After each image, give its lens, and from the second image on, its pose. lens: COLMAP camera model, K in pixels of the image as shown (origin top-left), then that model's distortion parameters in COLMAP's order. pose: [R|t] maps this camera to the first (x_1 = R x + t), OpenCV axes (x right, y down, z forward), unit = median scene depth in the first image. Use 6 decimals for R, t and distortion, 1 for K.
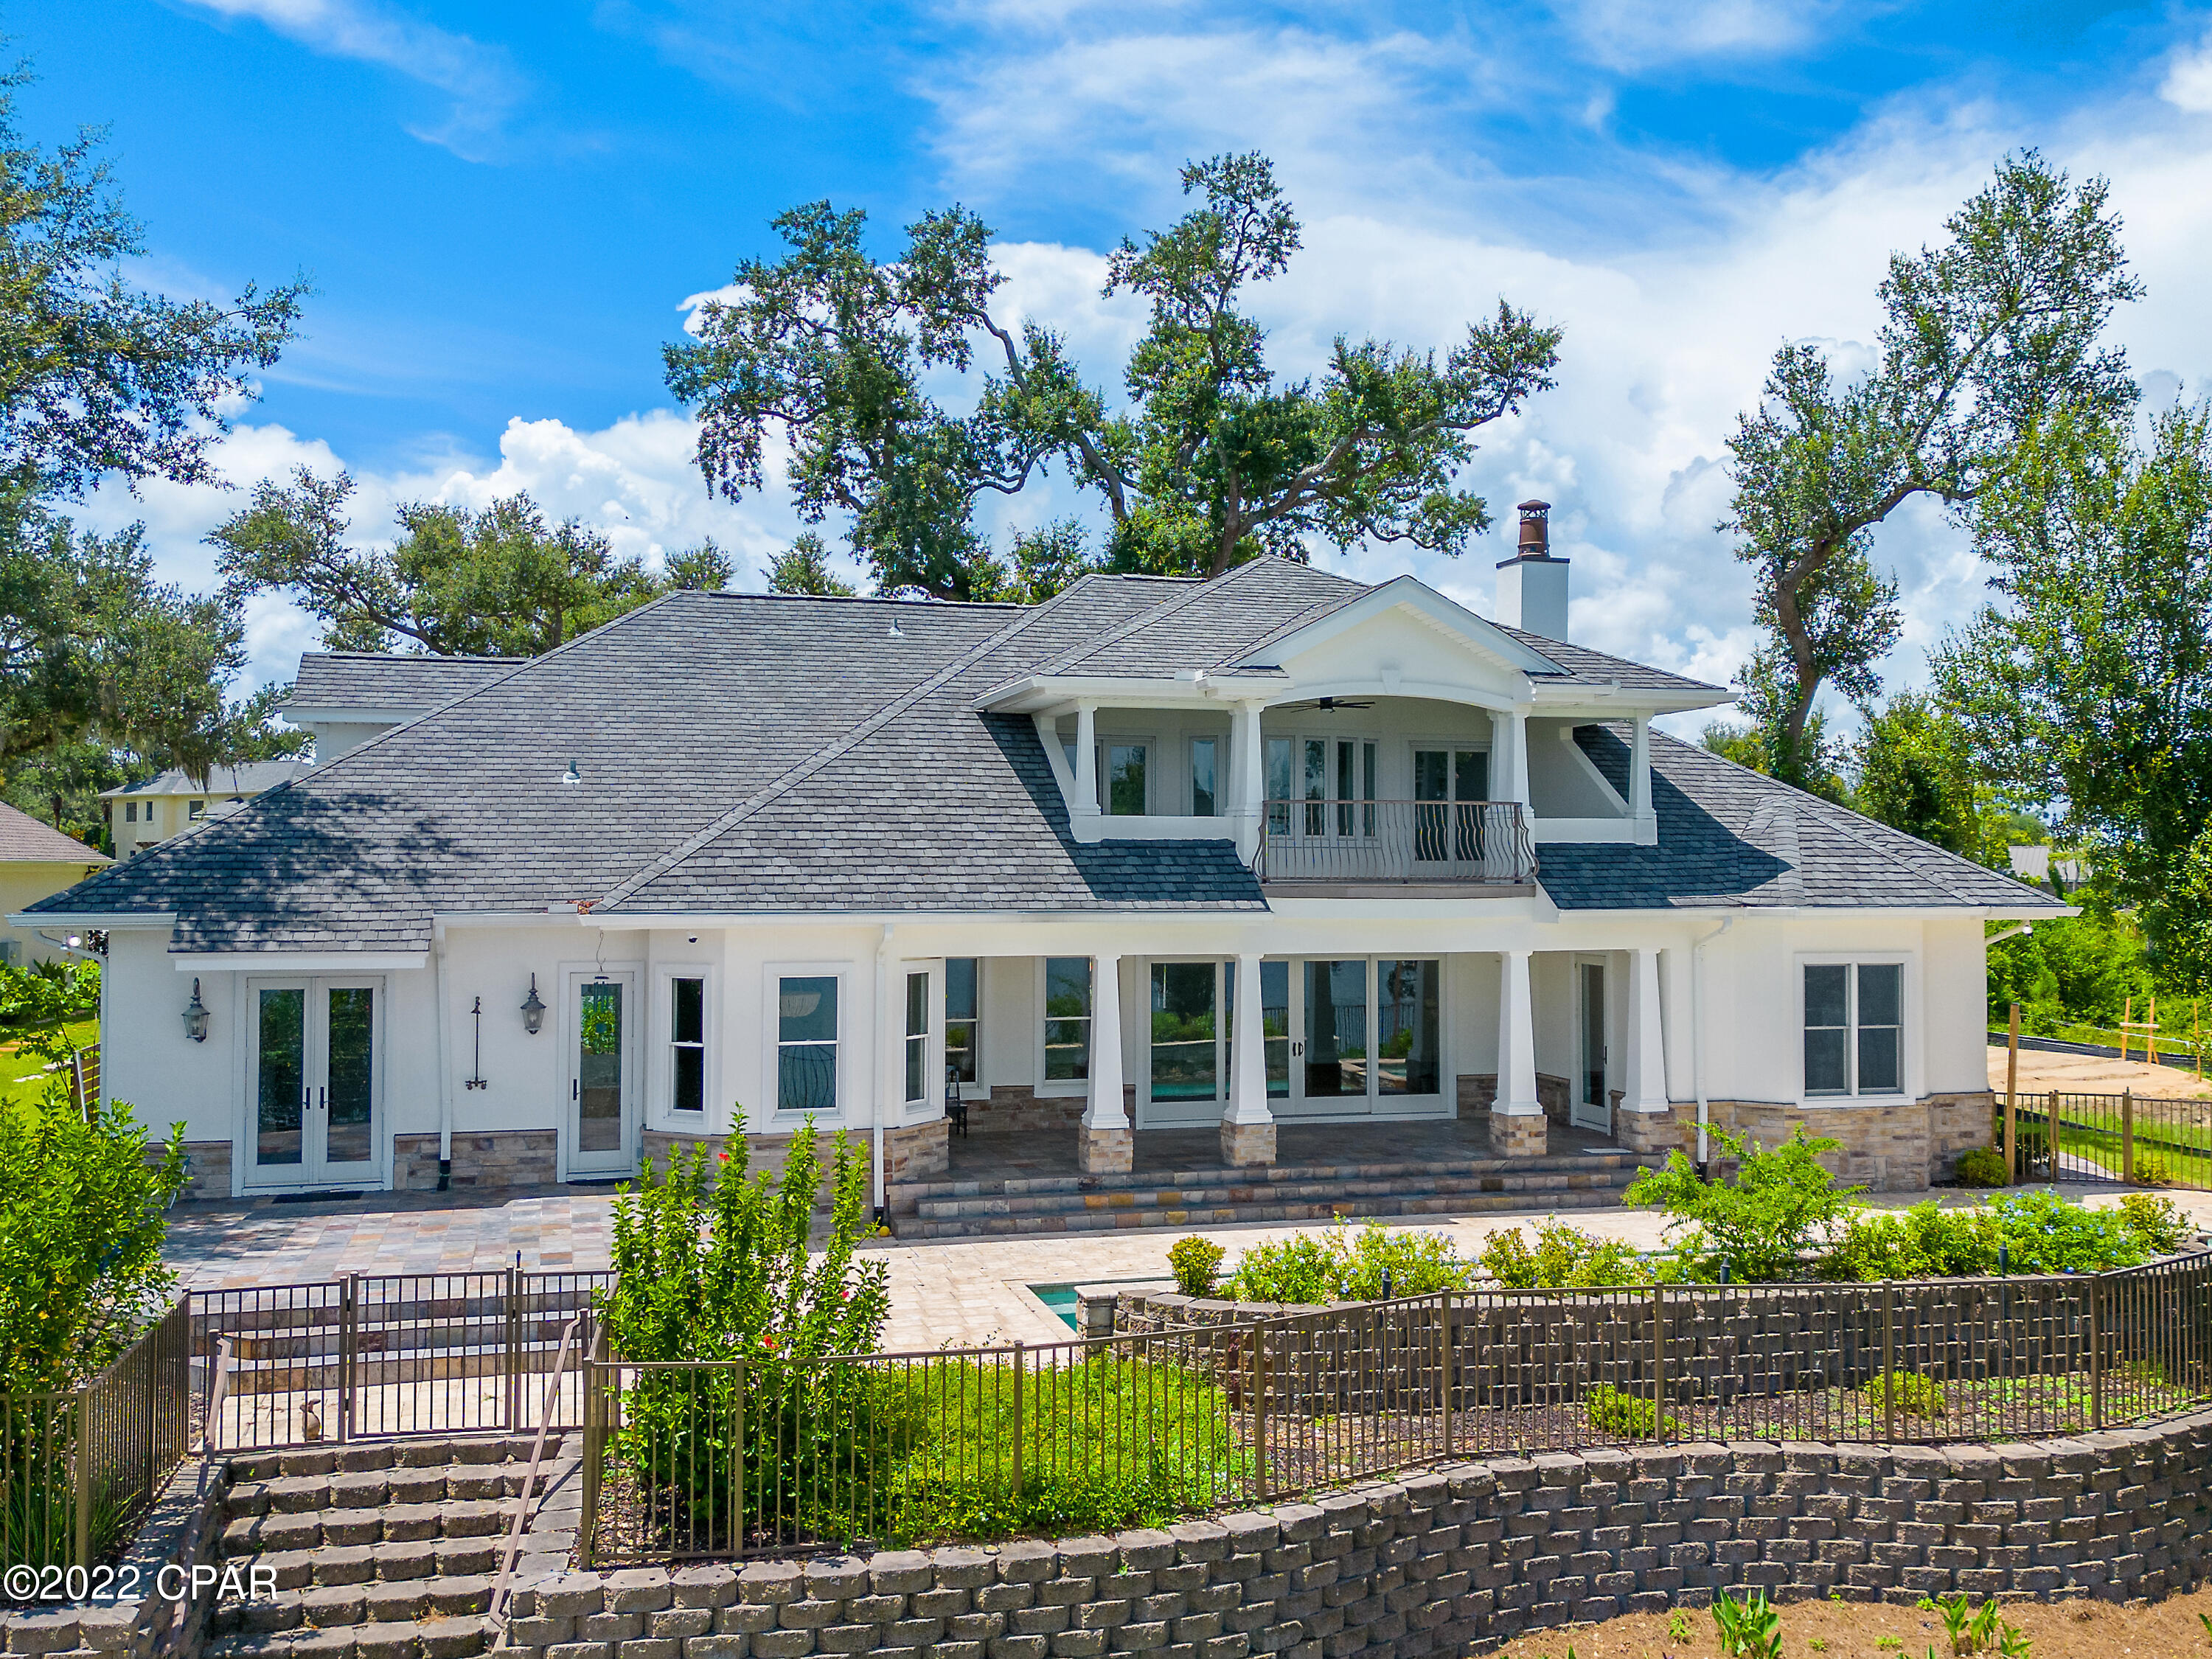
lens RADIAL K [[1619.5, 0, 1112.8], [0, 1619.5, 826.1], [0, 0, 1]] dist [0.028917, -0.013094]
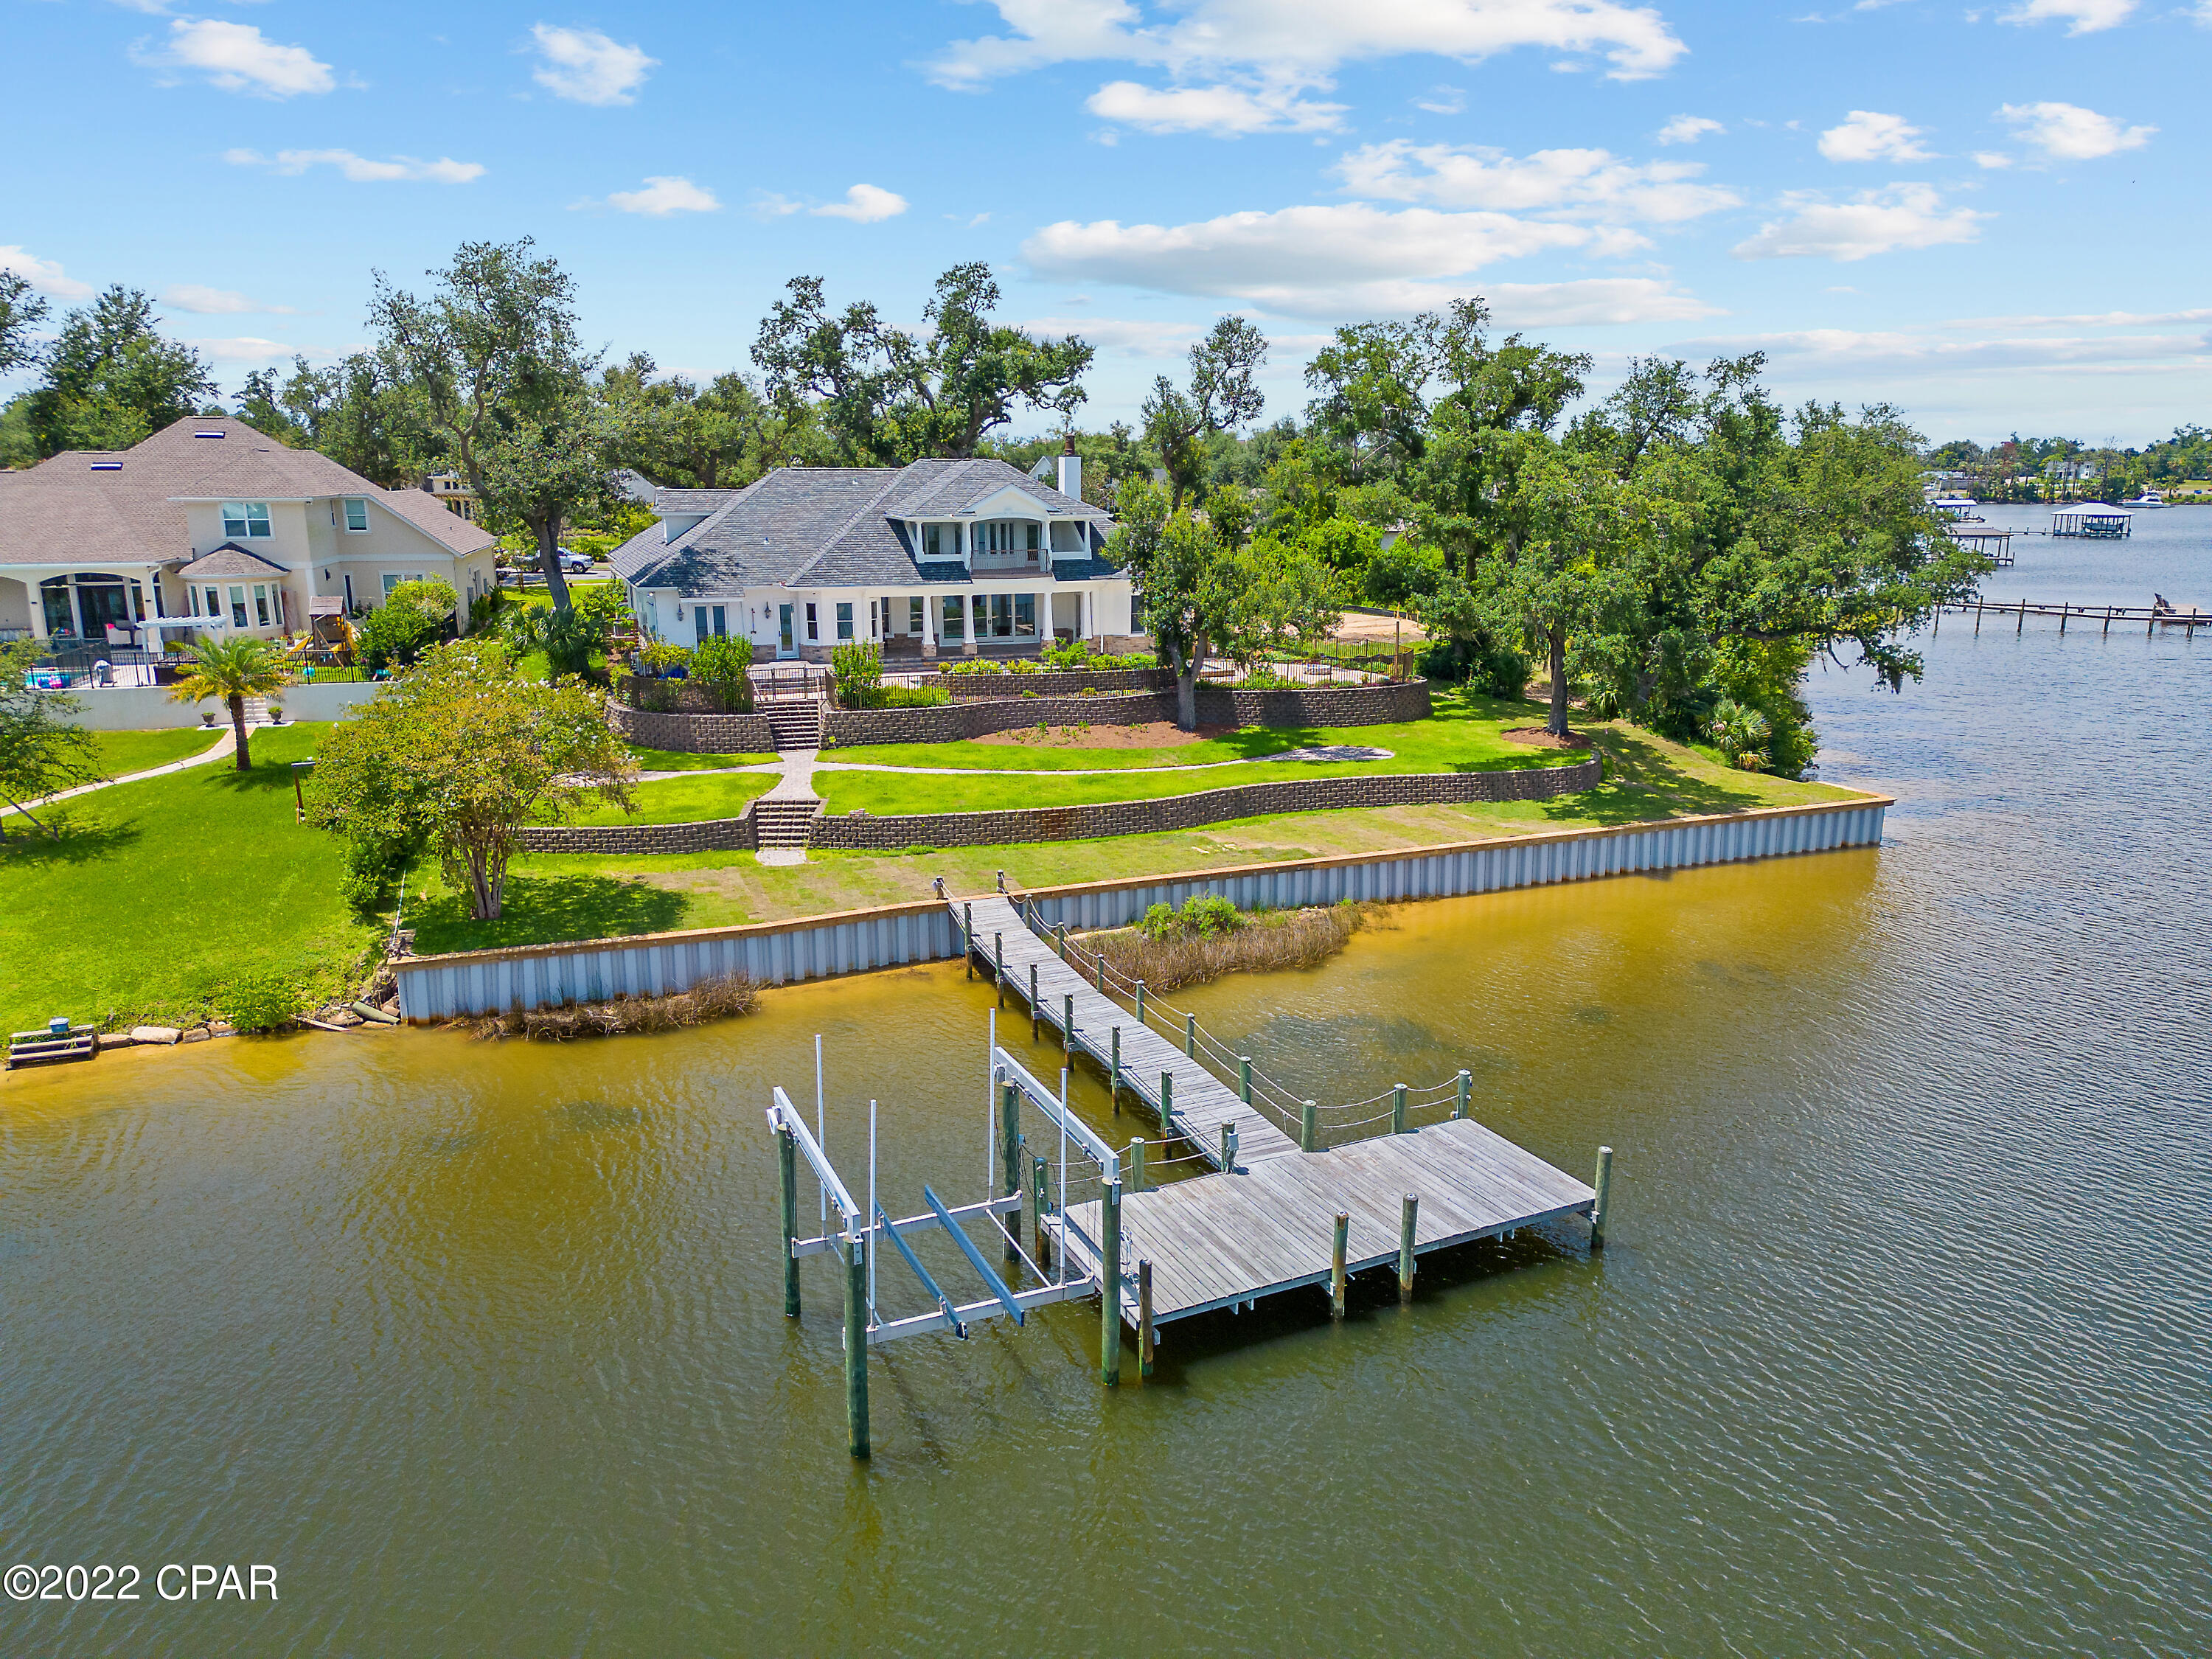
lens RADIAL K [[1619.5, 0, 1135.4], [0, 1619.5, 882.8], [0, 0, 1]] dist [0.028917, -0.013094]
pose [[0.995151, -0.020492, 0.096197, 0.093997], [-0.009149, 0.954528, 0.297980, -0.375809], [-0.097929, -0.297415, 0.949713, -2.556264]]
